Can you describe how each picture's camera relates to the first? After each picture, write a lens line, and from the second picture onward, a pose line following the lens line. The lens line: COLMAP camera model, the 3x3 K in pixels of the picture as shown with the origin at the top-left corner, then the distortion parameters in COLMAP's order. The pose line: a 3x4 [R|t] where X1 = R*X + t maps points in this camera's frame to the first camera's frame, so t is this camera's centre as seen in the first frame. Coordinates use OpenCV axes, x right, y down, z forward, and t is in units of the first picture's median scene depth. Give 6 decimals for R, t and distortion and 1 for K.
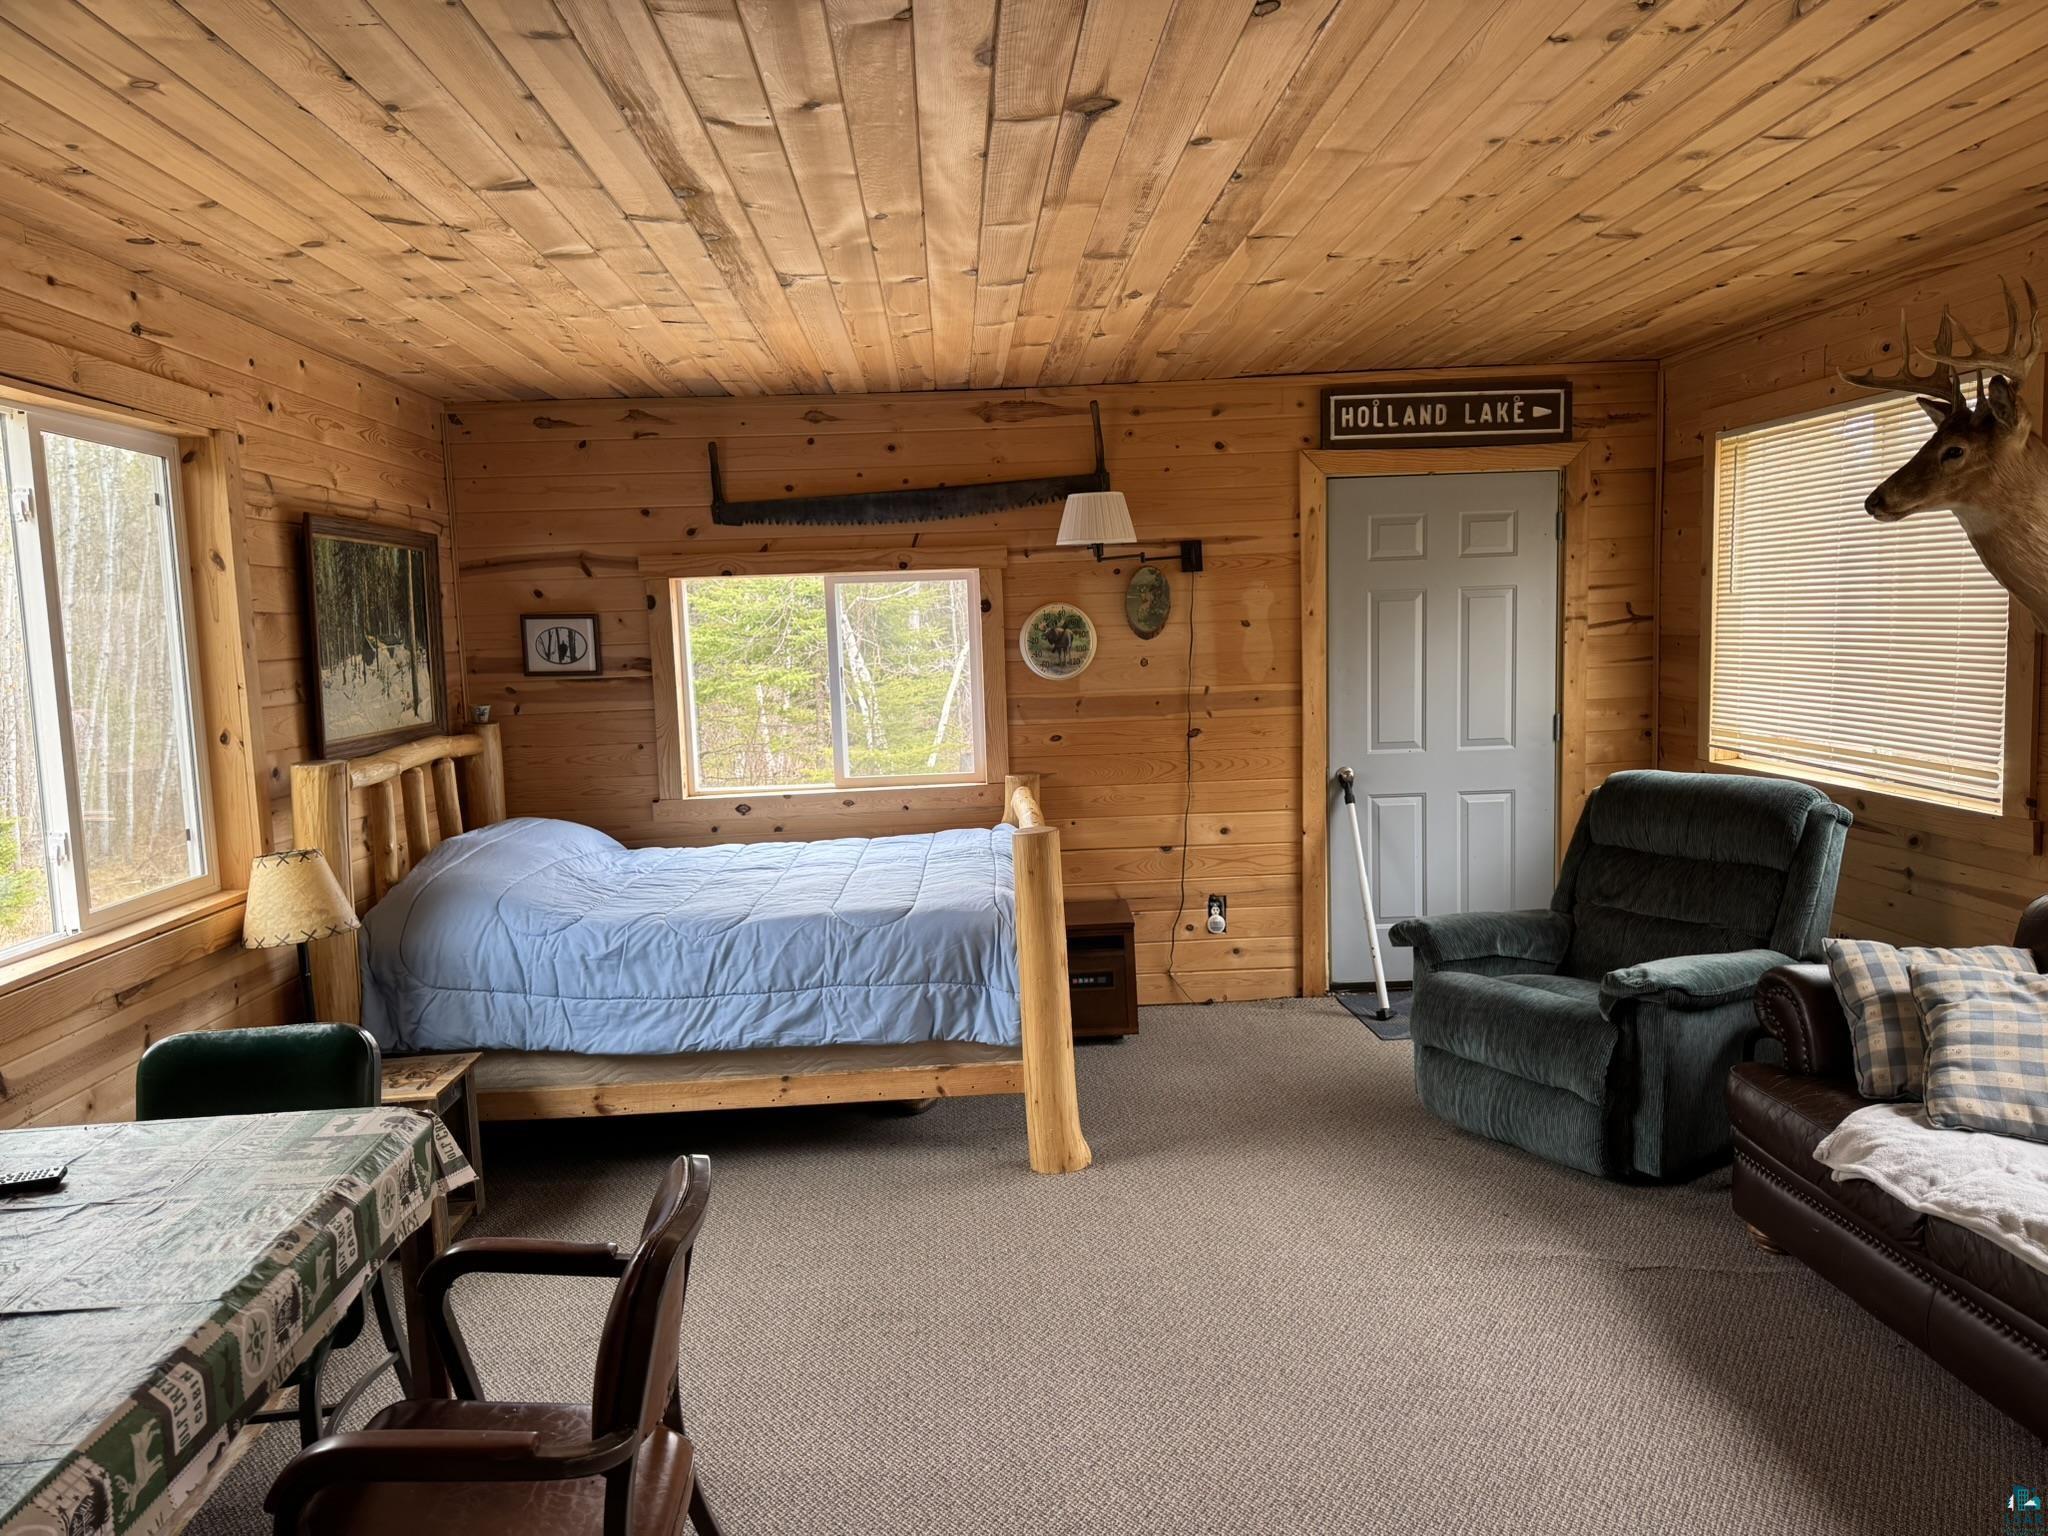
lens RADIAL K [[1429.8, 0, 1022.3], [0, 1429.8, 766.3], [0, 0, 1]] dist [0.071850, -0.089429]
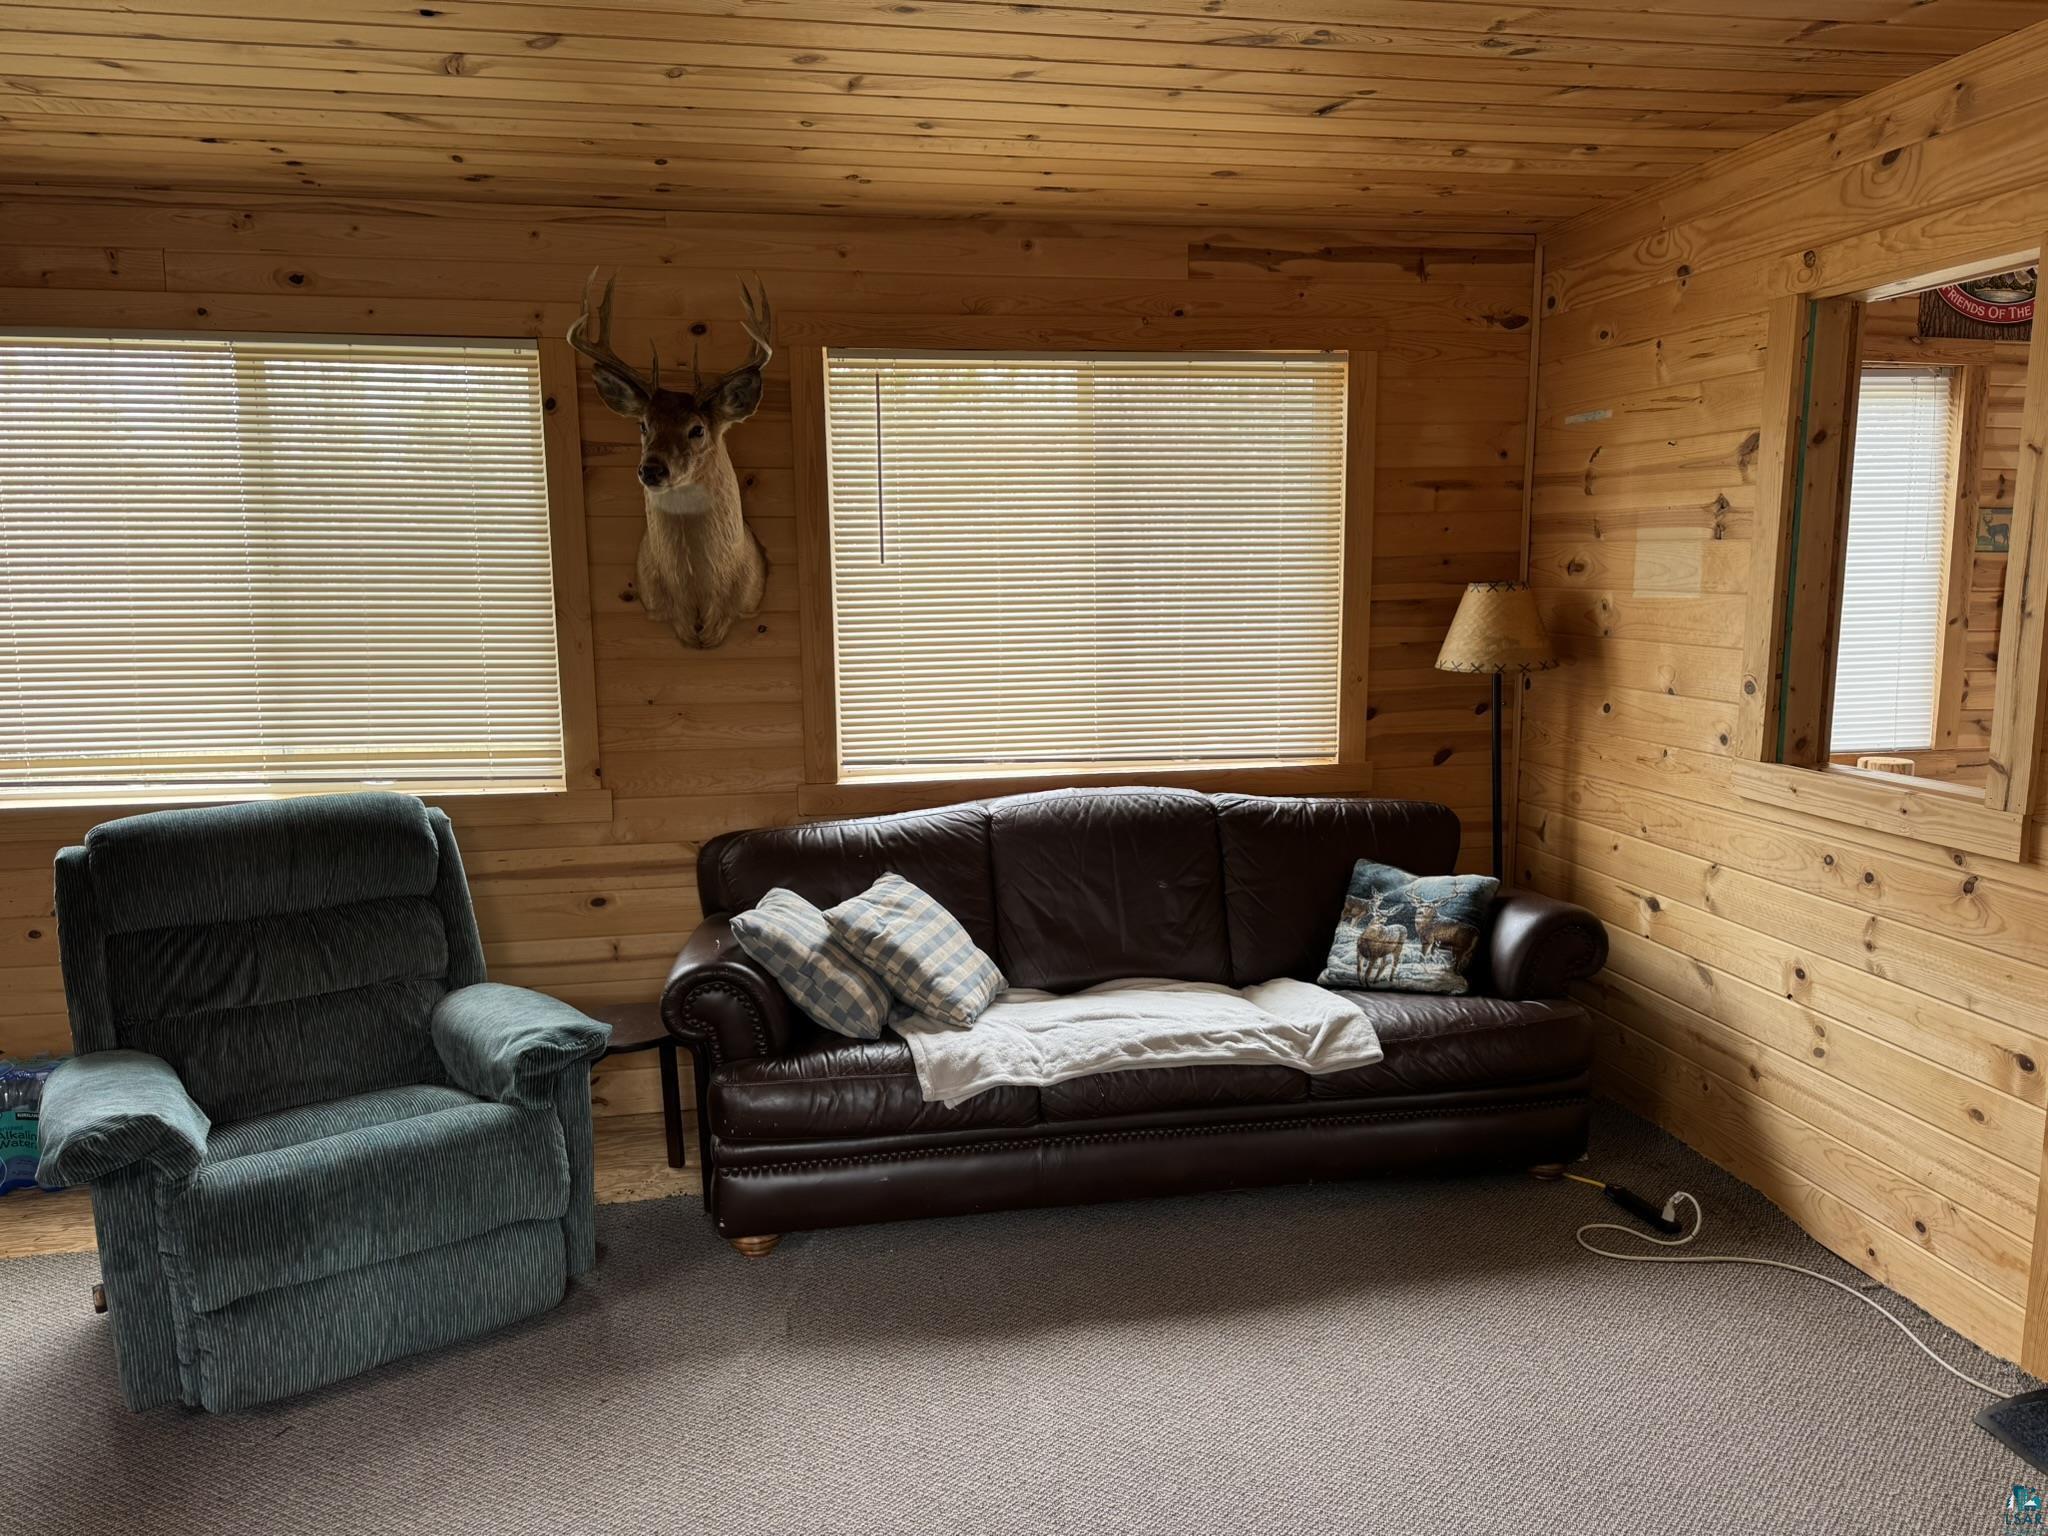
lens RADIAL K [[1429.8, 0, 1024.3], [0, 1429.8, 771.3], [0, 0, 1]] dist [0.071850, -0.089429]
pose [[-0.136108, -0.100700, 0.985563, -0.367810], [0.108159, 0.987364, 0.115821, -0.062455], [-0.984772, 0.122362, -0.123496, 0.804289]]
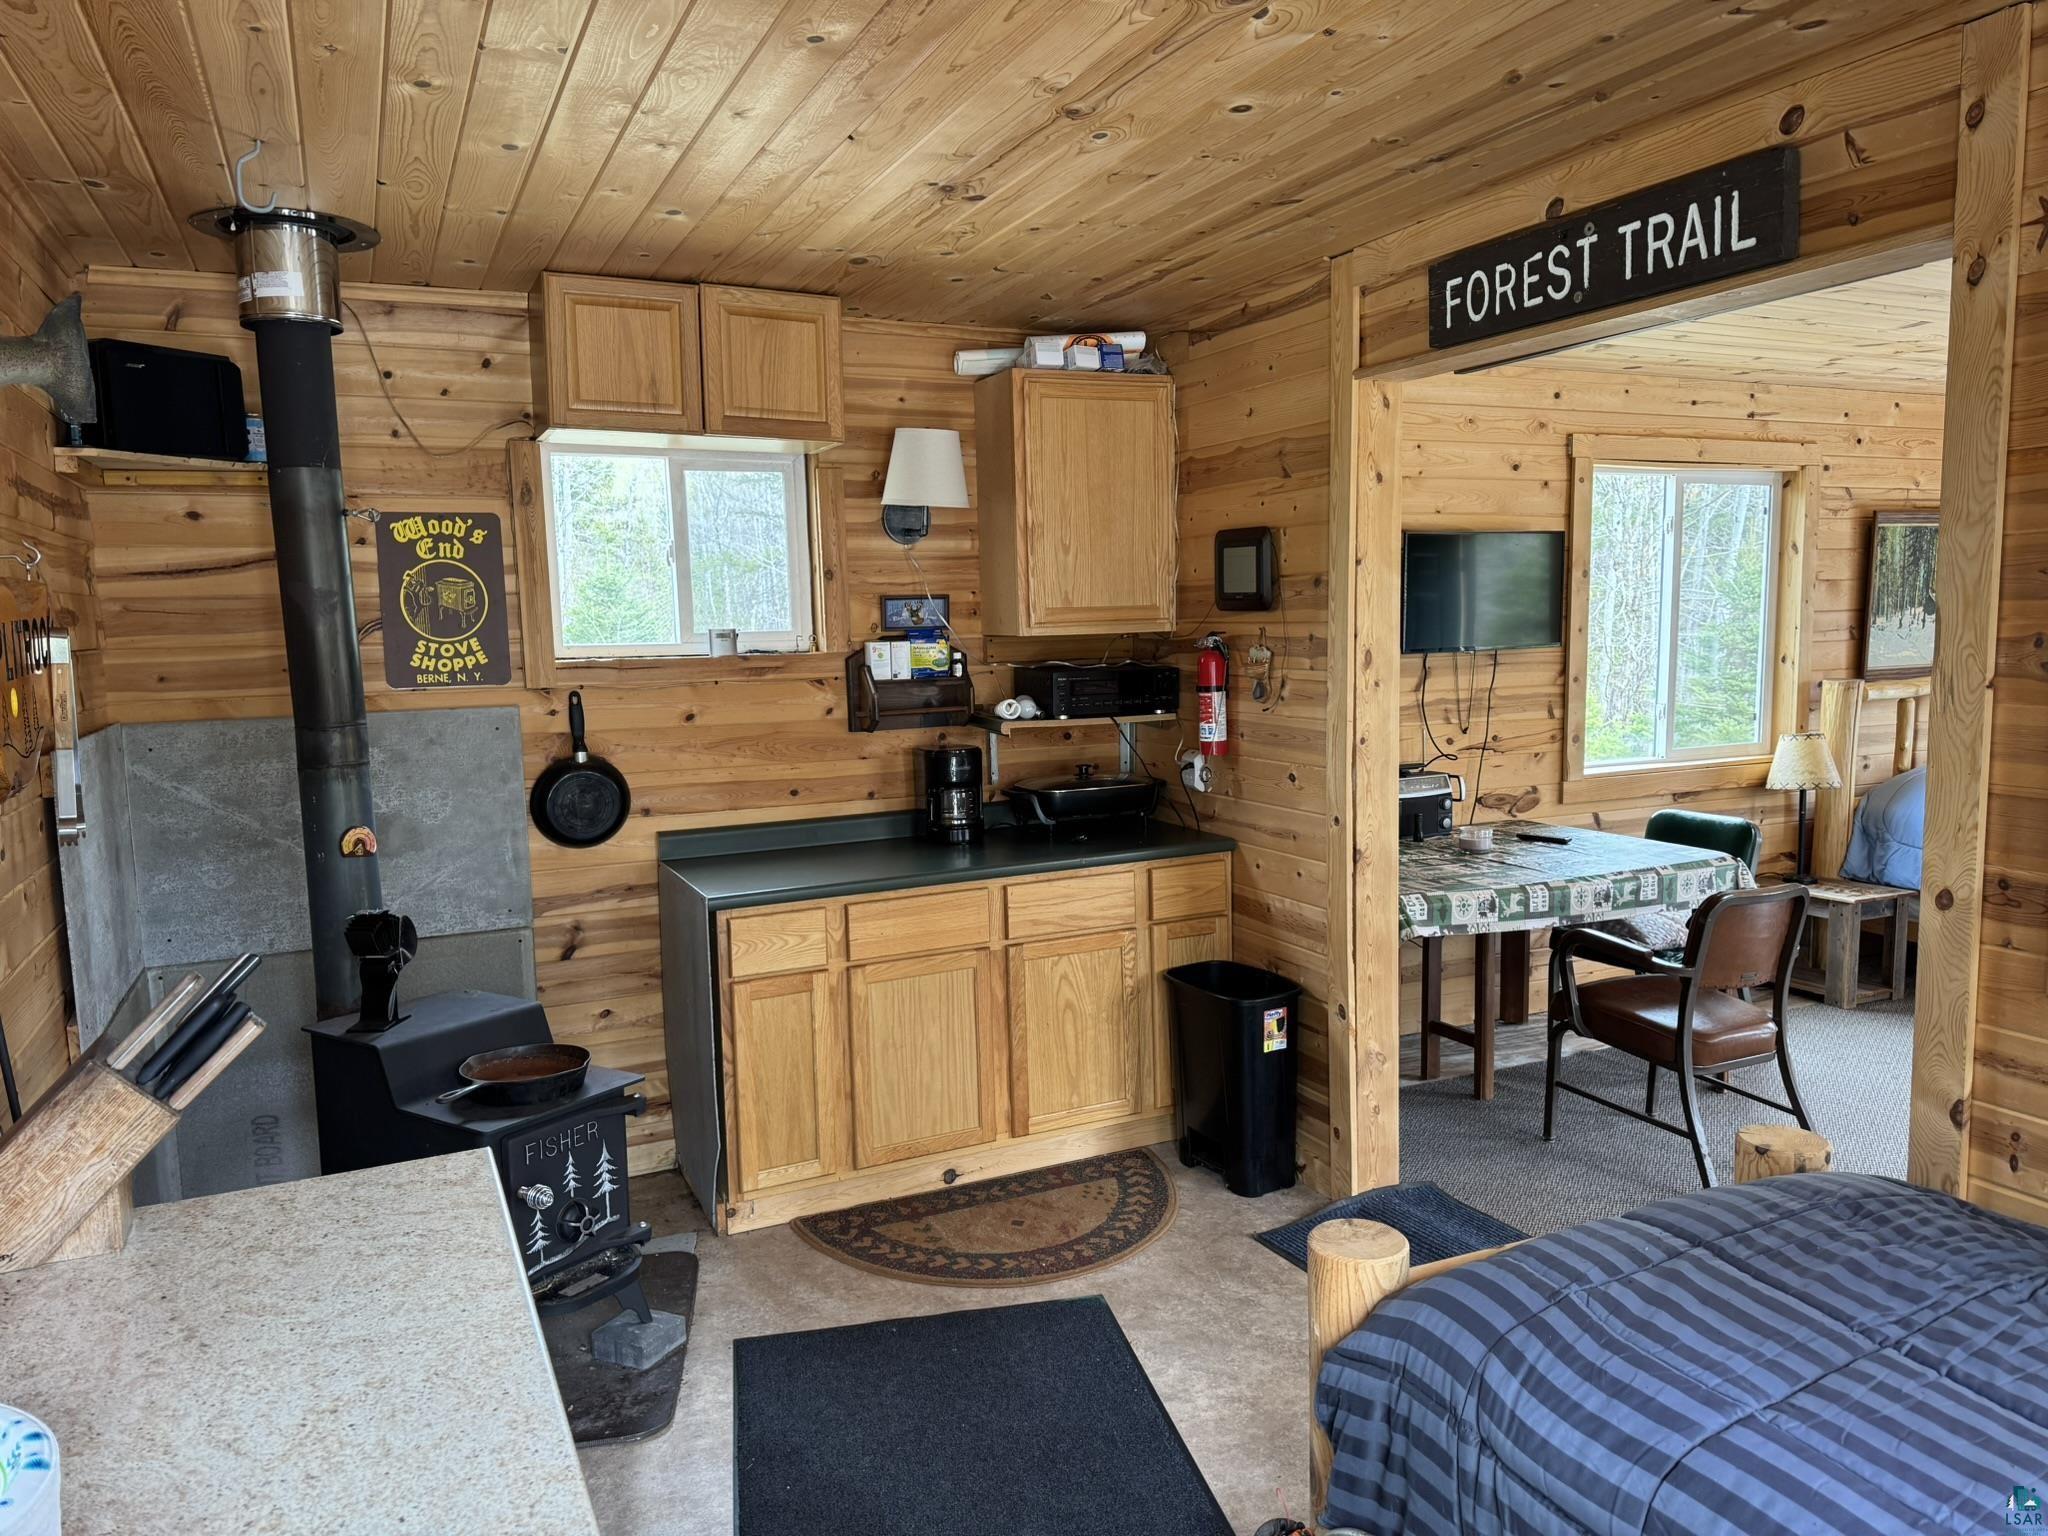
lens RADIAL K [[1429.8, 0, 1041.7], [0, 1429.8, 769.1], [0, 0, 1]] dist [0.071850, -0.089429]
pose [[0.385334, 0.136399, -0.912641, 0.609428], [-0.086979, 0.989981, 0.111234, -0.006265], [0.918669, 0.036519, 0.393337, -0.377632]]
